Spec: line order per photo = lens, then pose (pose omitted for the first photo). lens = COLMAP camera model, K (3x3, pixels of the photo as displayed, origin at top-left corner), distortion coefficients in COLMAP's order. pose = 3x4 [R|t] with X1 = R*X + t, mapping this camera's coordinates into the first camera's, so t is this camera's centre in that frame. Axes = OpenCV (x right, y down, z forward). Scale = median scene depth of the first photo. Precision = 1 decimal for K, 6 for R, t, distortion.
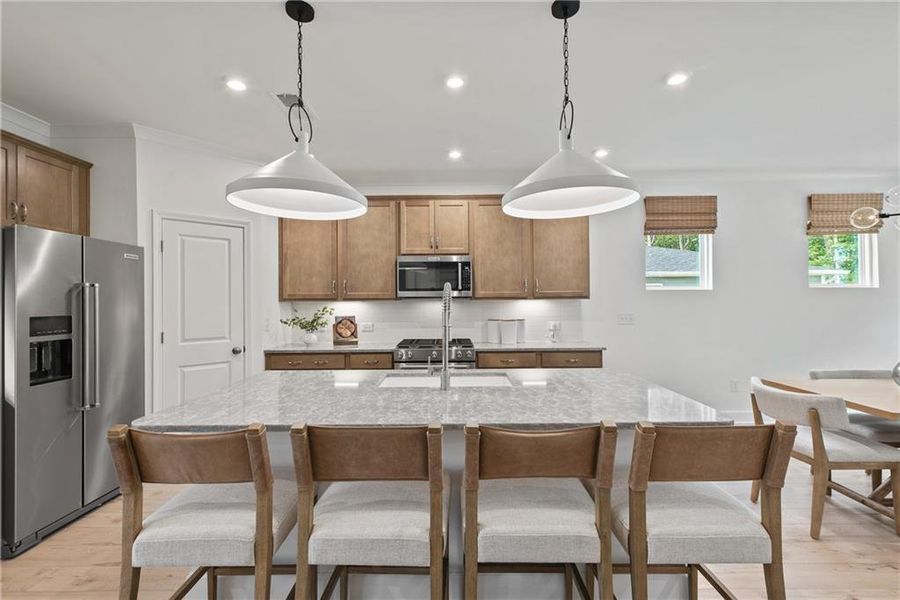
lens RADIAL K [[391.4, 0, 452.4], [0, 391.4, 296.5], [0, 0, 1]] dist [-0.000209, -0.000378]
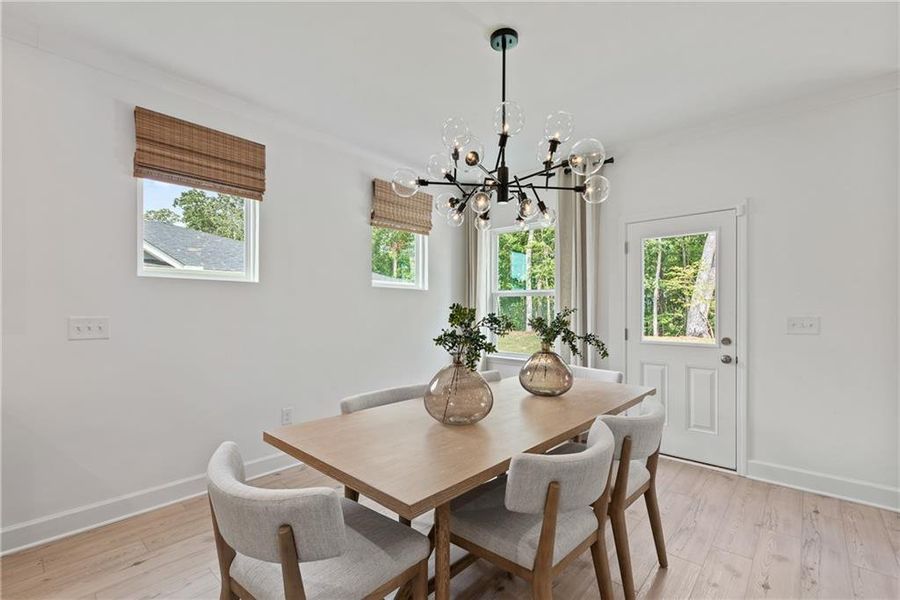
lens RADIAL K [[364.6, 0, 446.9], [0, 364.6, 305.7], [0, 0, 1]] dist [0.001142, -0.000360]
pose [[0.661082, 0.016198, 0.750139, 0.411526], [-0.012927, 0.999864, -0.010198, 0.026205], [-0.750202, -0.002955, 0.661202, 0.337218]]
